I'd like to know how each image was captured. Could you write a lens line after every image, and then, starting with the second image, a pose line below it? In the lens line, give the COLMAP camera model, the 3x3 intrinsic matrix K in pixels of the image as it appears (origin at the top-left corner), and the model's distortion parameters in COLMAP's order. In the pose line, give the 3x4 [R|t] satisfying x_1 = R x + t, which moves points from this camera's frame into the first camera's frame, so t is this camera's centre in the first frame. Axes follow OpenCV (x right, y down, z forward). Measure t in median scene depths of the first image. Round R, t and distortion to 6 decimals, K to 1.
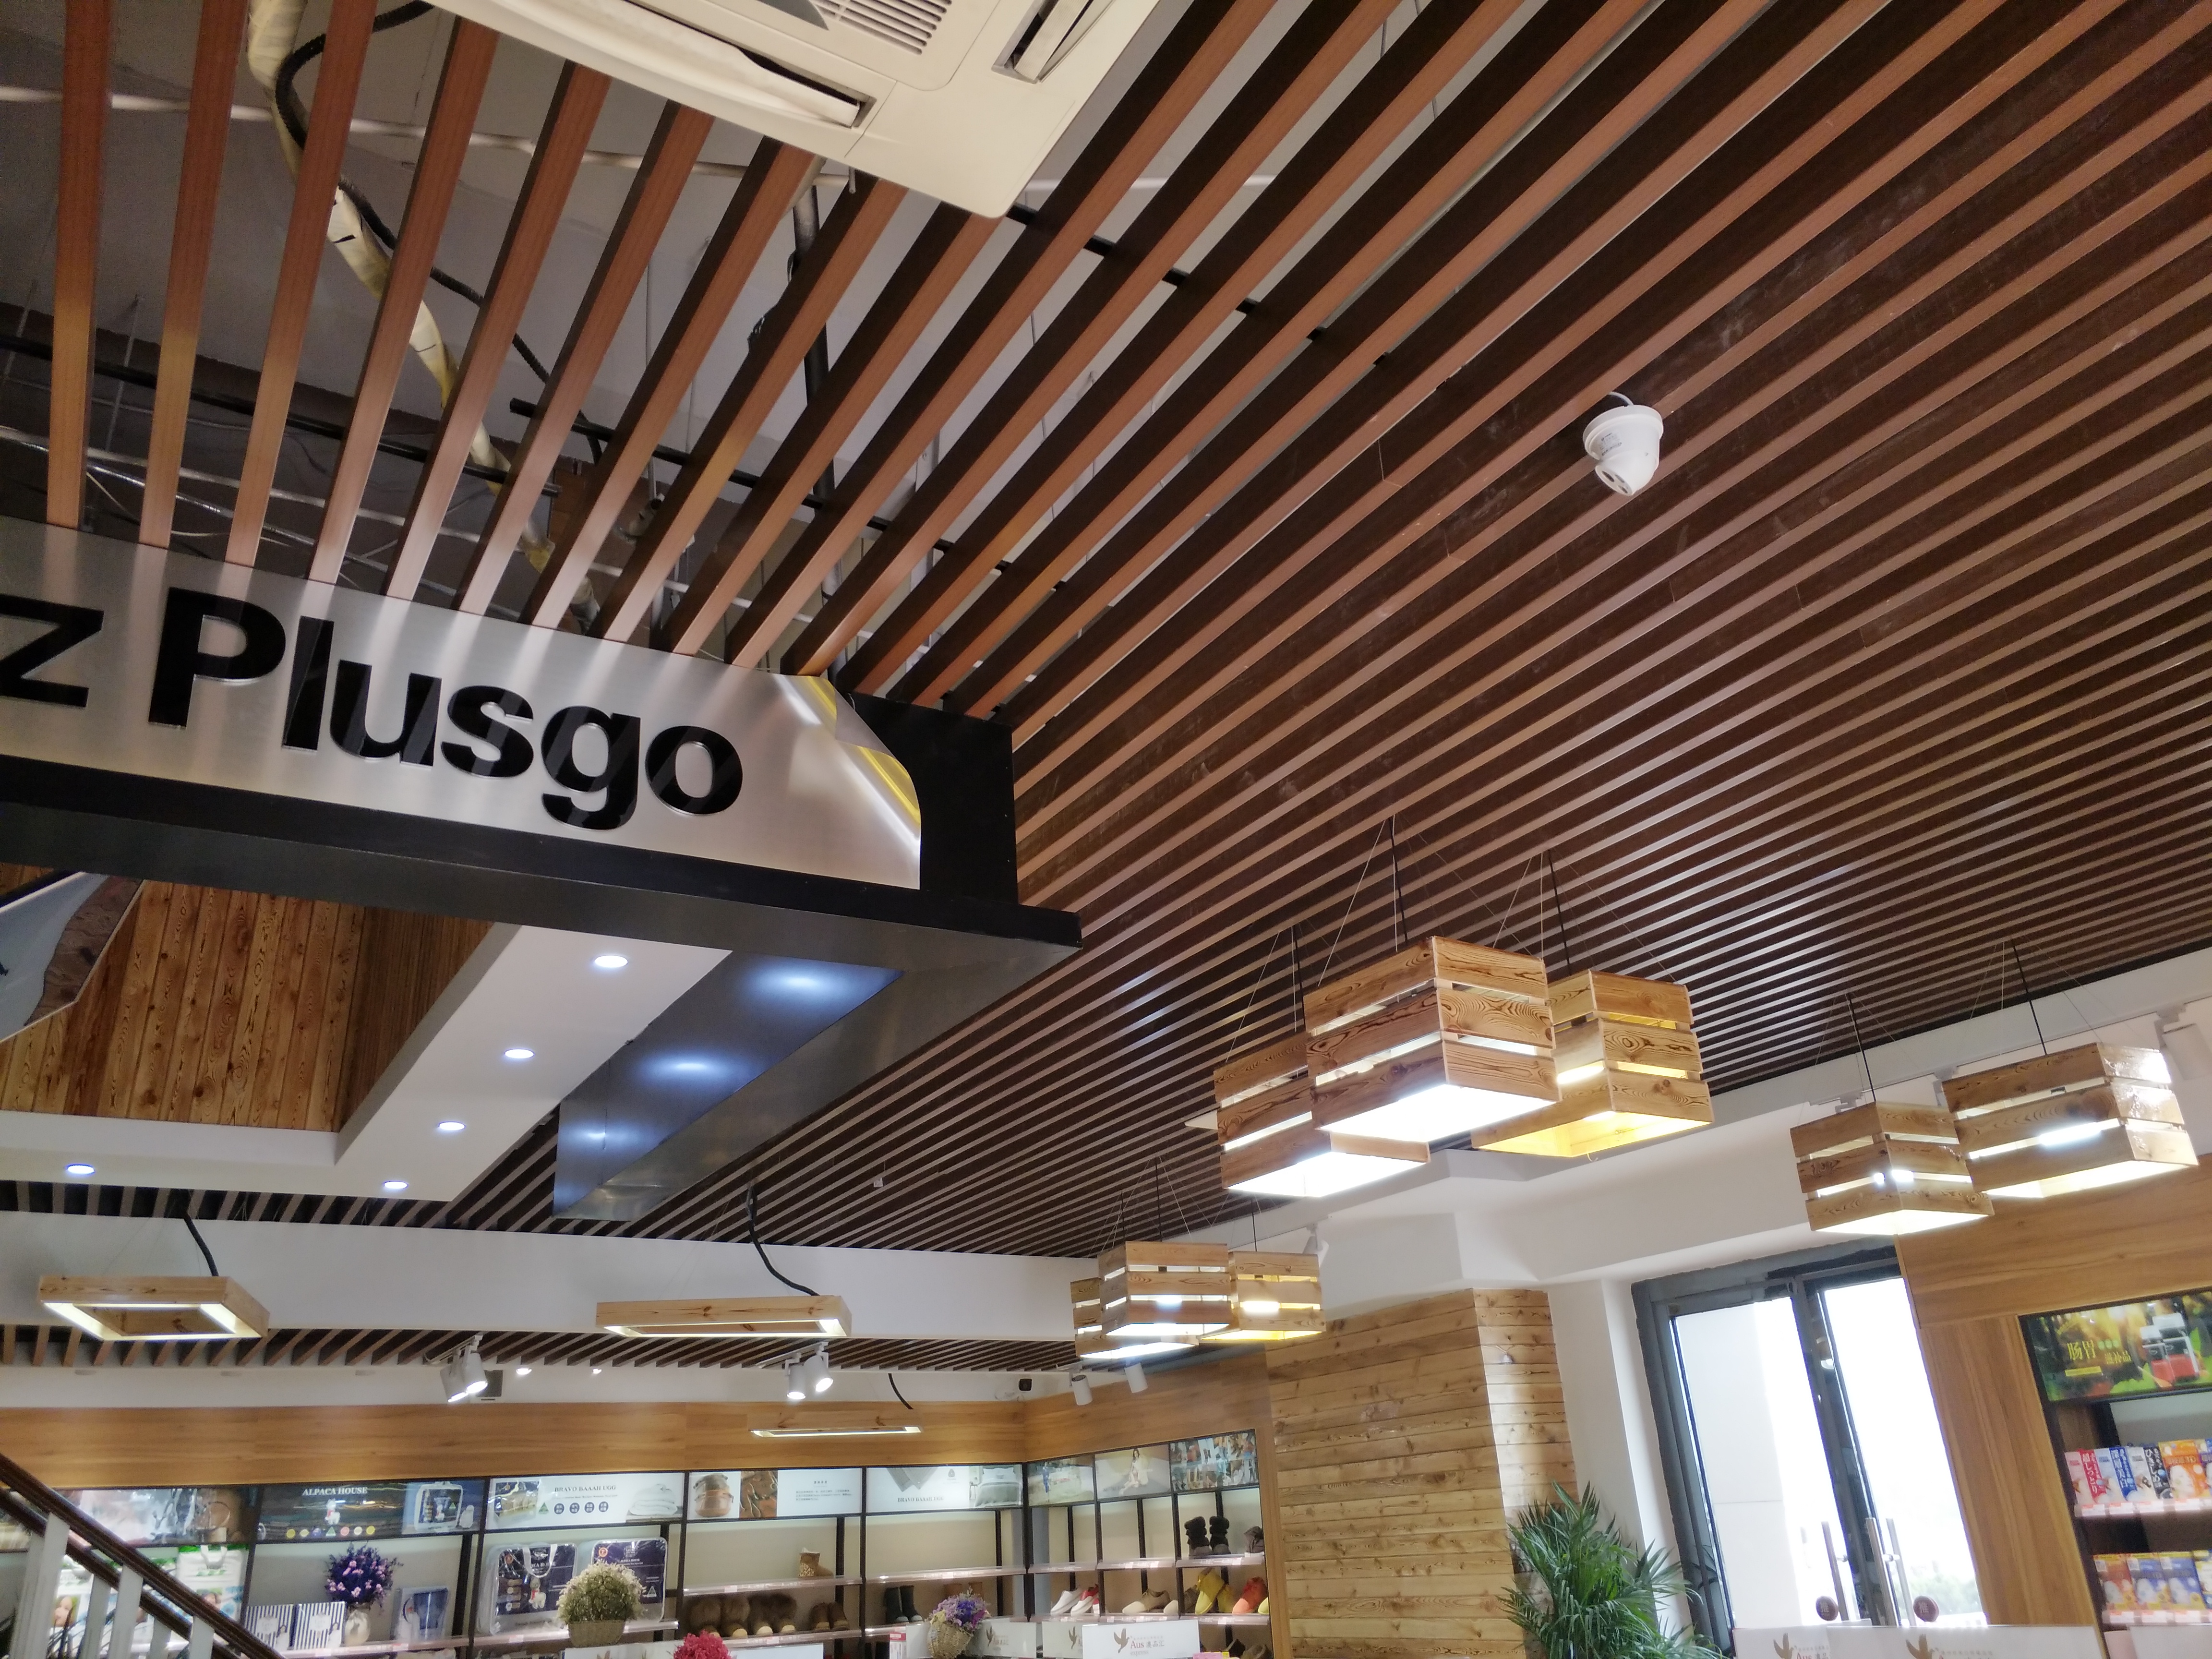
lens RADIAL K [[1815.4, 0, 1138.3], [0, 1815.4, 772.9], [0, 0, 1]] dist [0.006709, 0.065760]
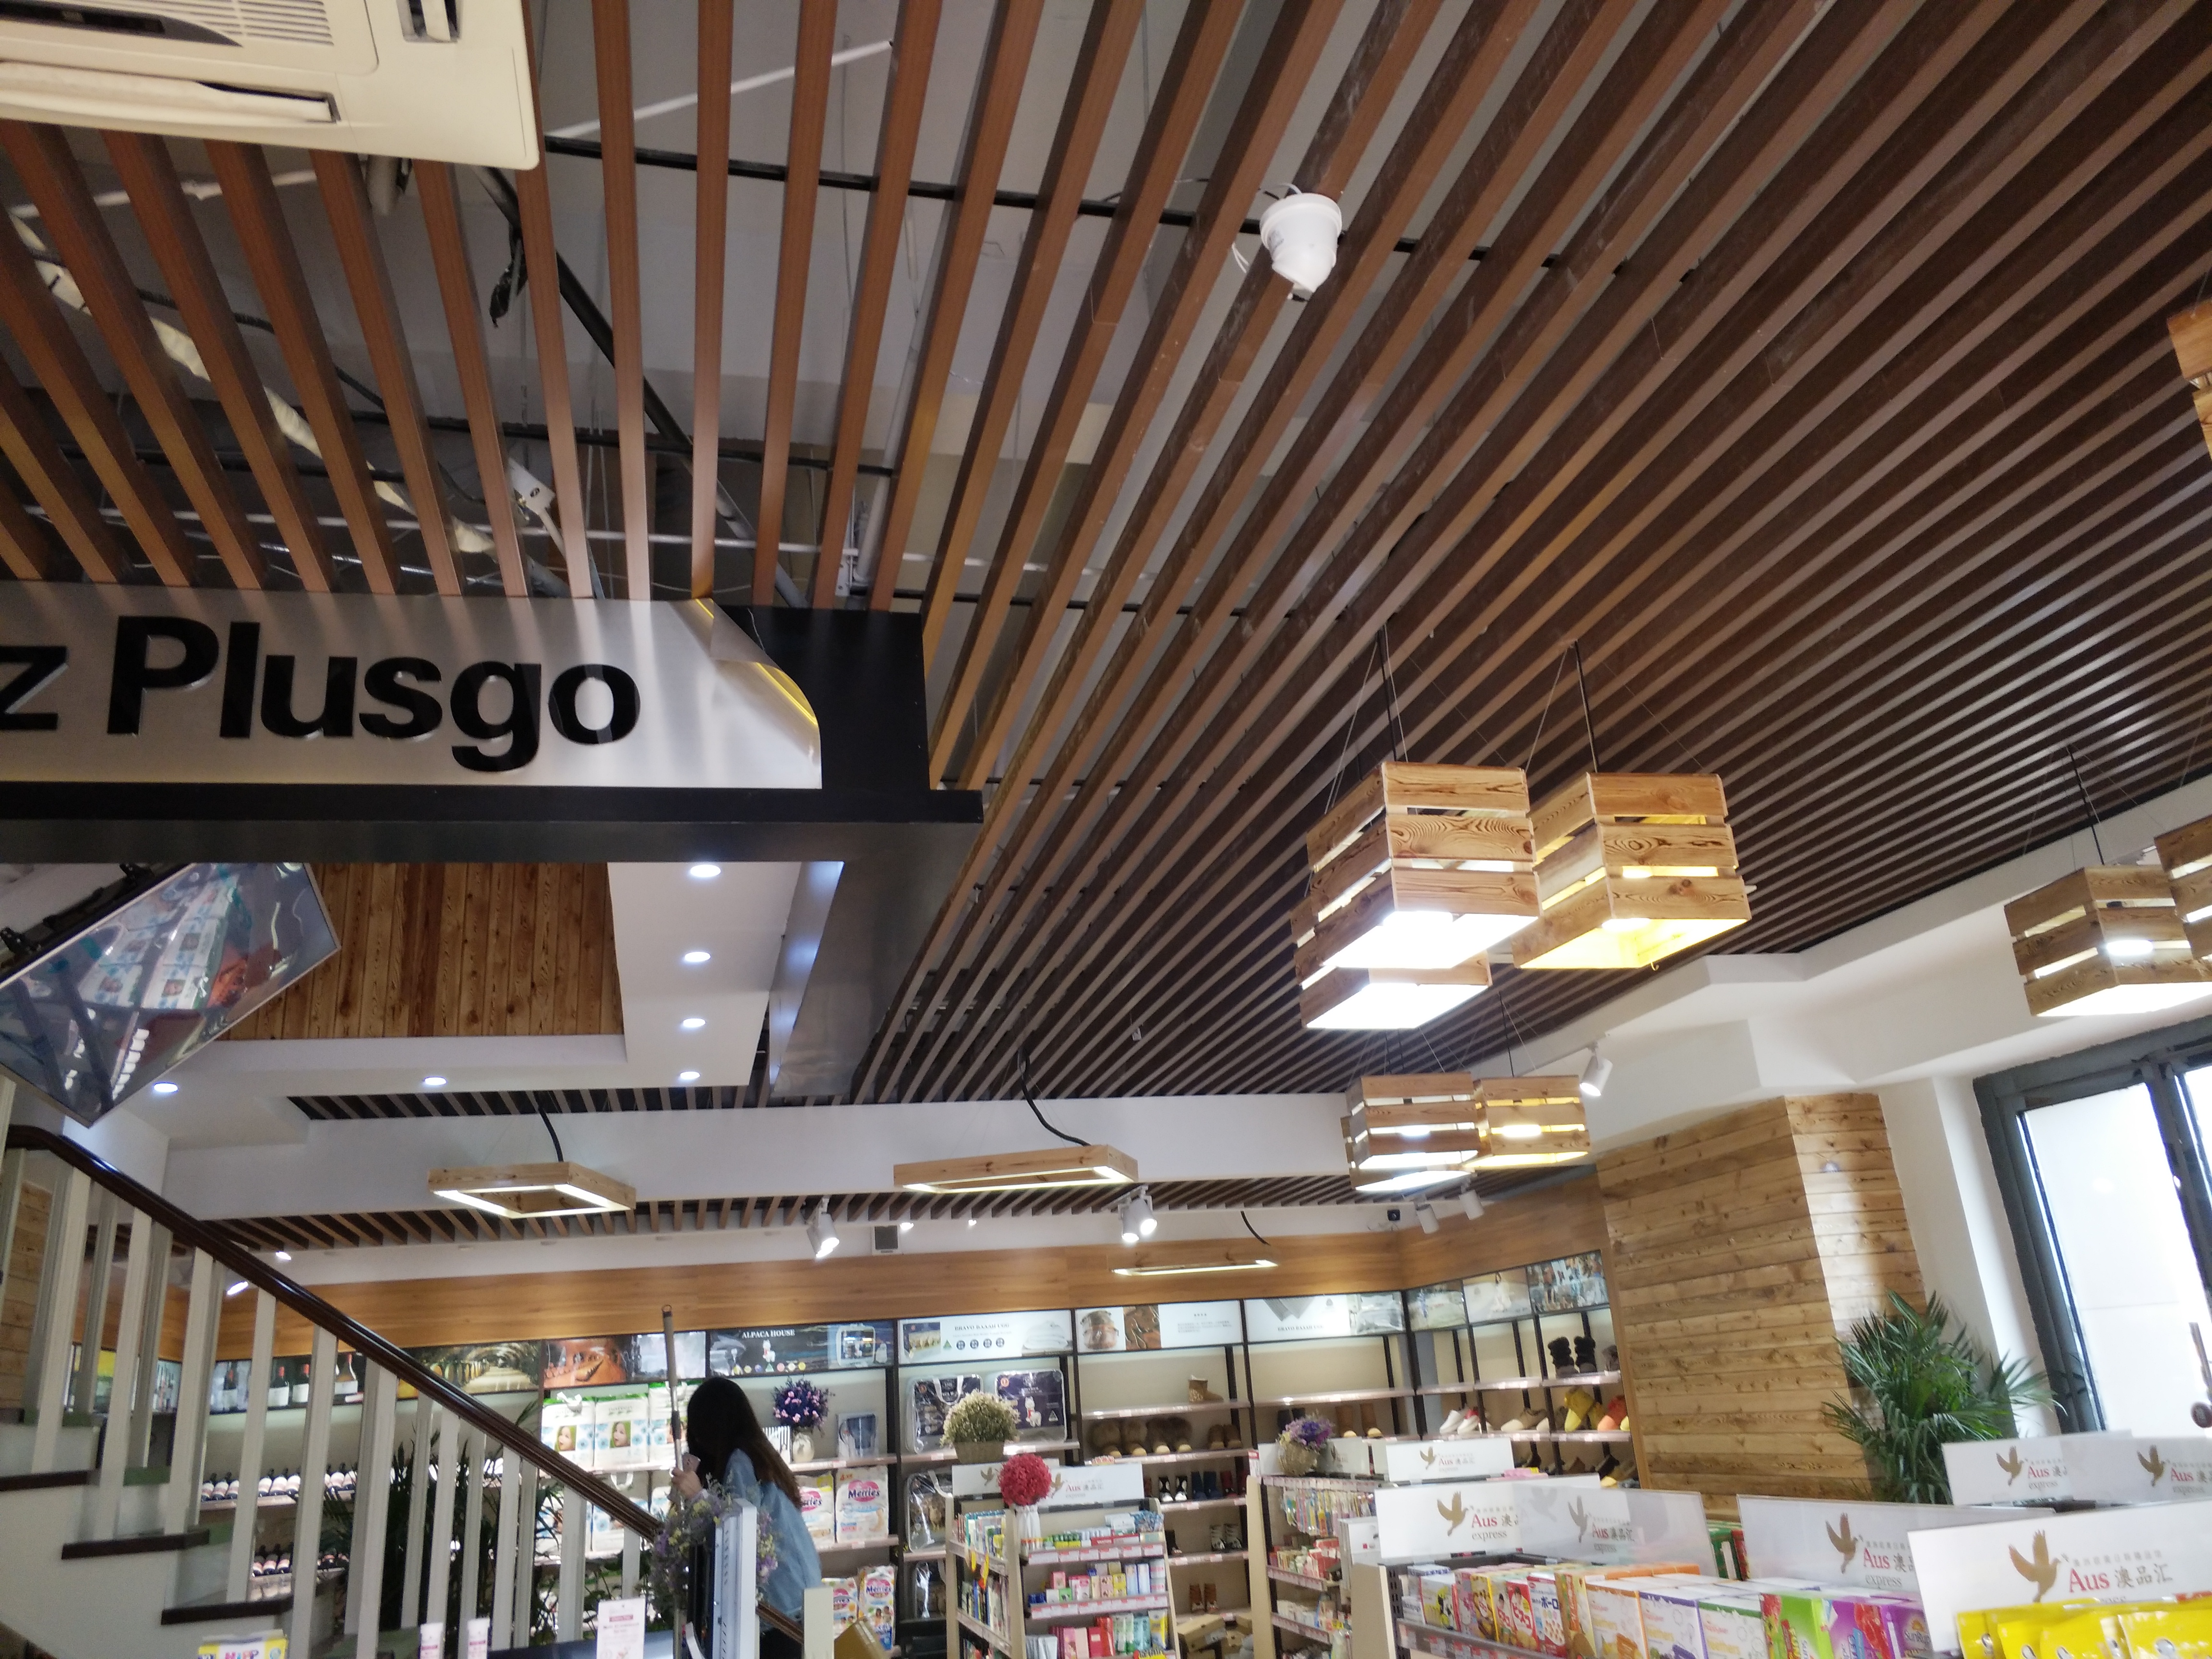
lens RADIAL K [[1818.0, 0, 1126.2], [0, 1818.0, 758.0], [0, 0, 1]] dist [0.005737, 0.050895]
pose [[0.947168, -0.123862, -0.295856, 0.164076], [0.146870, 0.987526, 0.056761, 0.006560], [0.285134, -0.097215, 0.953545, 0.018780]]
